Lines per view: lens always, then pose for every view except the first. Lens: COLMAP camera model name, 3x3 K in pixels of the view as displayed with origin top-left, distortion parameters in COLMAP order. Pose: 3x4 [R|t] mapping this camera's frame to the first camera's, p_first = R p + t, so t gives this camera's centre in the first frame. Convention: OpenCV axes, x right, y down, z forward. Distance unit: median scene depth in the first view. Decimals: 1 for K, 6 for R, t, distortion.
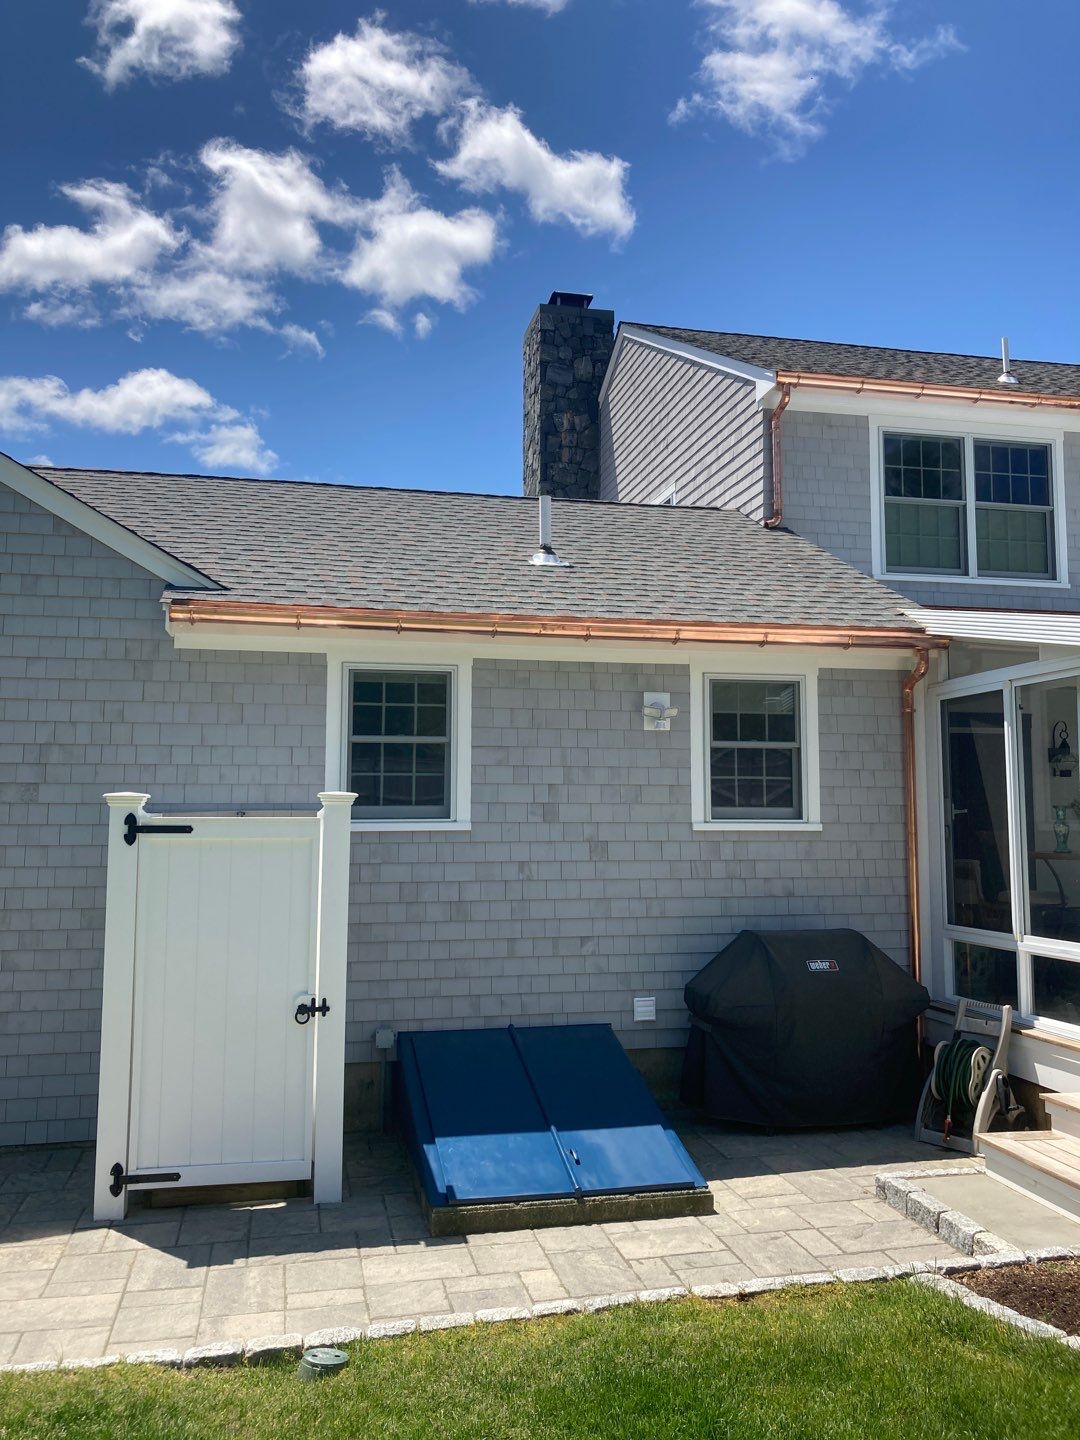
lens RADIAL K [[1164.3, 0, 542.1], [0, 1164.3, 696.2], [0, 0, 1]] dist [0.102924, -0.271101]
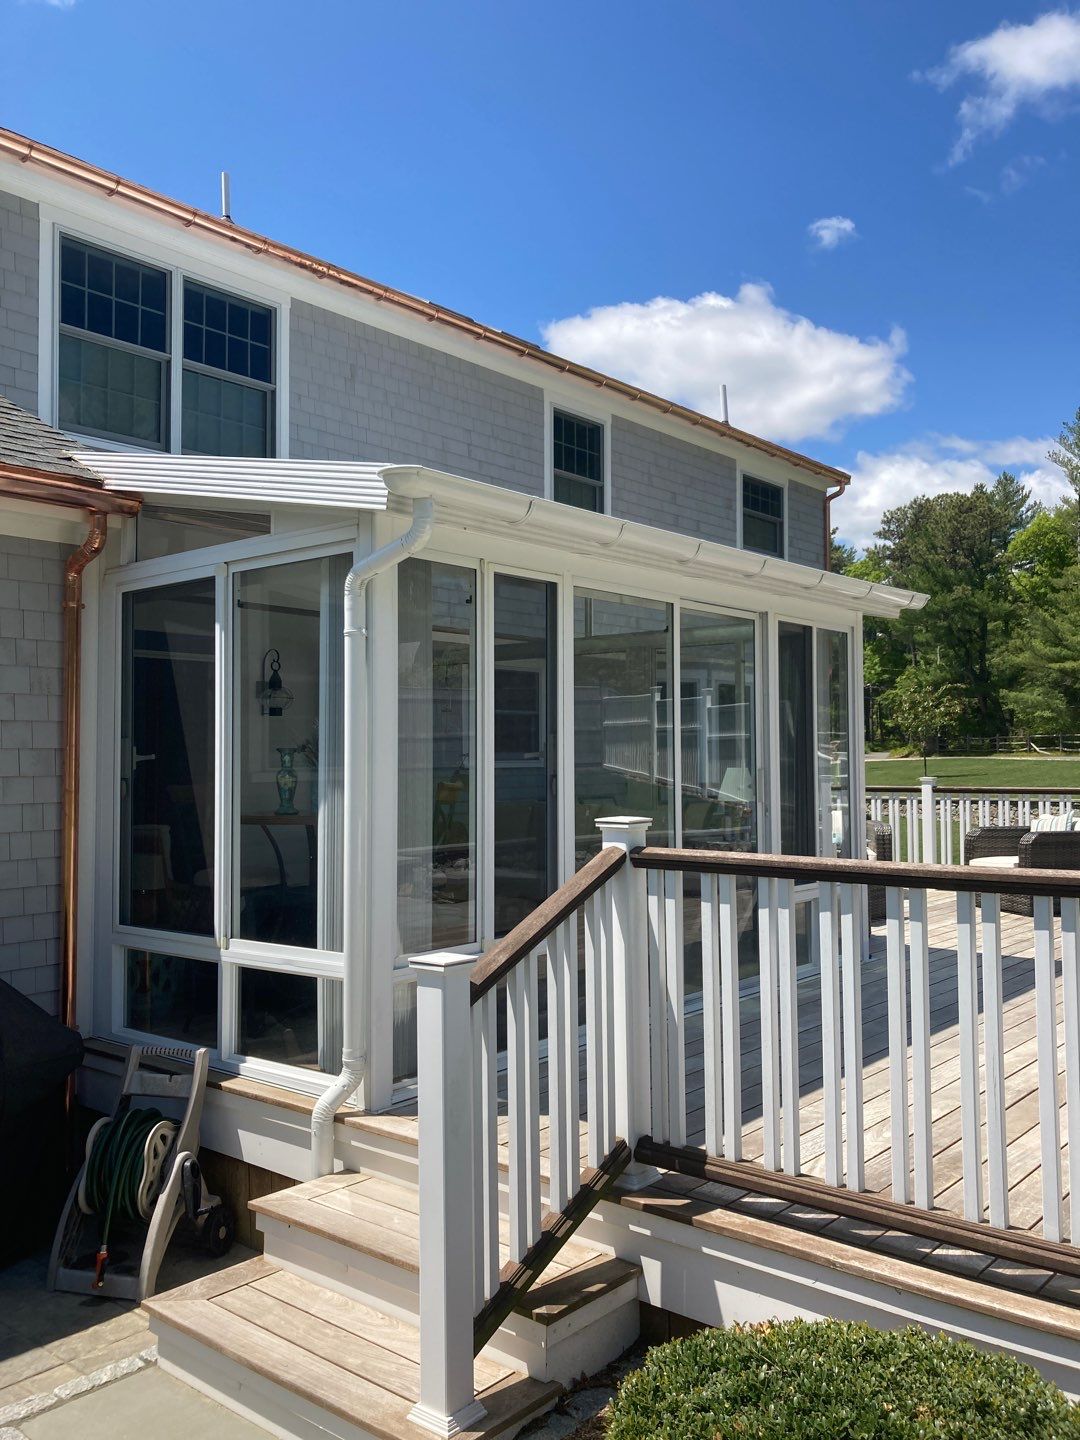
lens RADIAL K [[1177.2, 0, 540.0], [0, 1177.2, 720.0], [0, 0, 1]] dist [0.025574, -0.010891]
pose [[0.791463, 0.015329, 0.611025, 0.120939], [-0.054268, 0.997500, 0.045269, 0.033536], [-0.608803, -0.068987, 0.790316, 0.327945]]
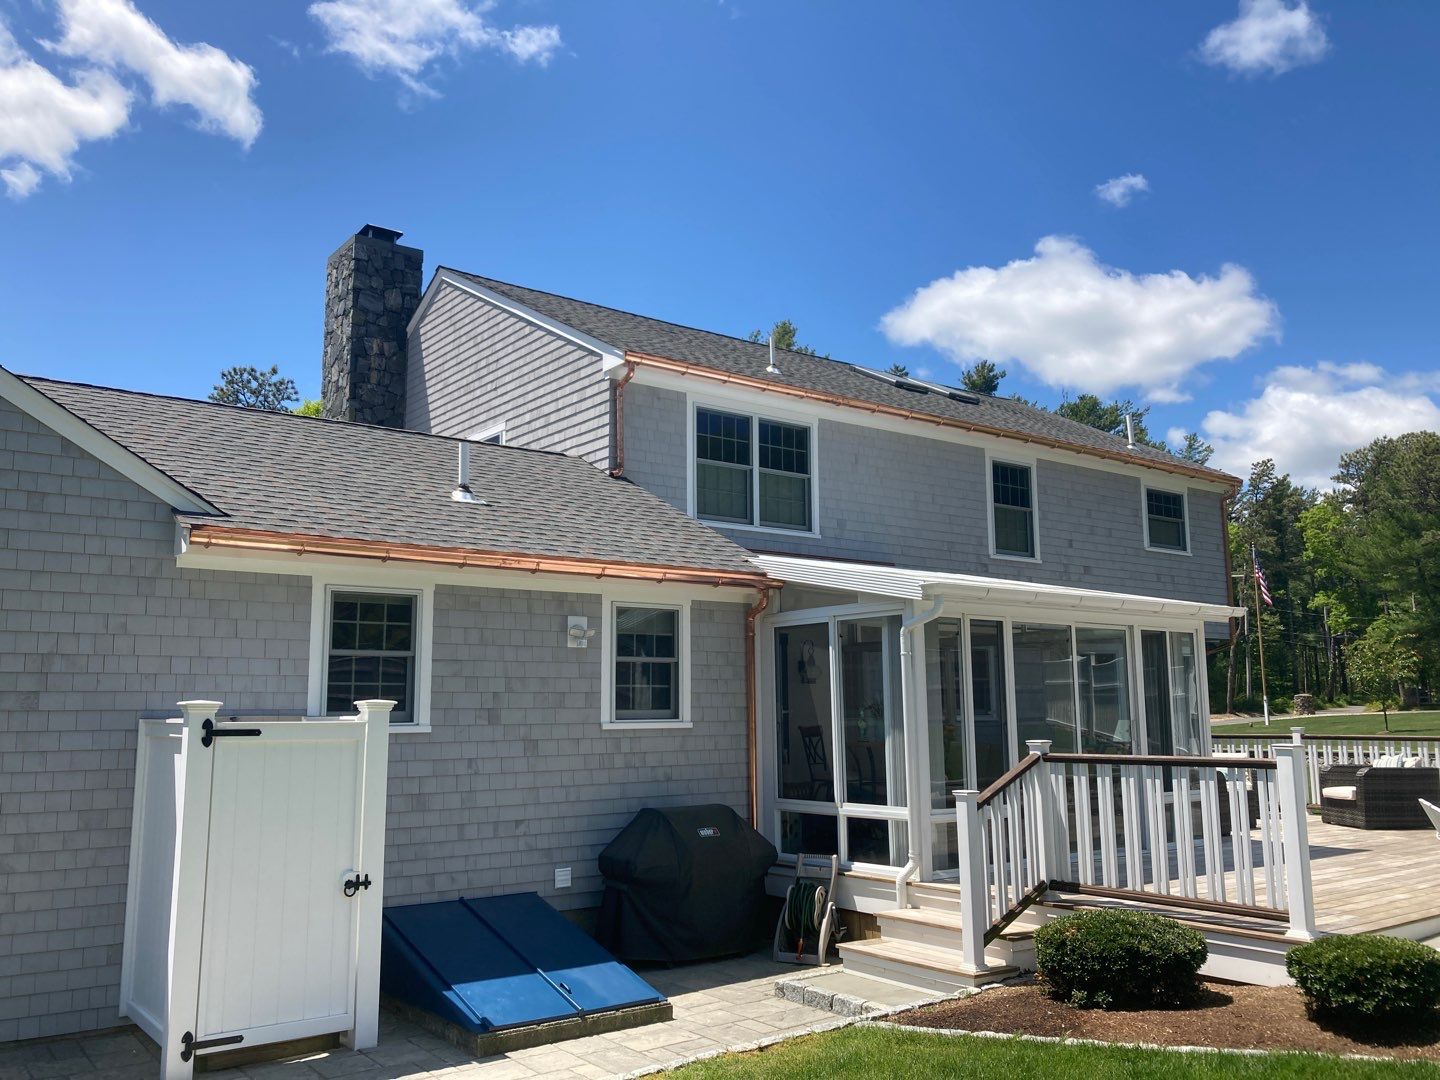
lens RADIAL K [[1174.8, 0, 694.7], [0, 1174.8, 525.1], [0, 0, 1]] dist [0.083685, -0.157722]
pose [[0.912953, 0.058112, 0.403906, -0.298277], [-0.033083, 0.997090, -0.068679, -0.018490], [-0.406721, 0.049338, 0.912219, -0.191291]]
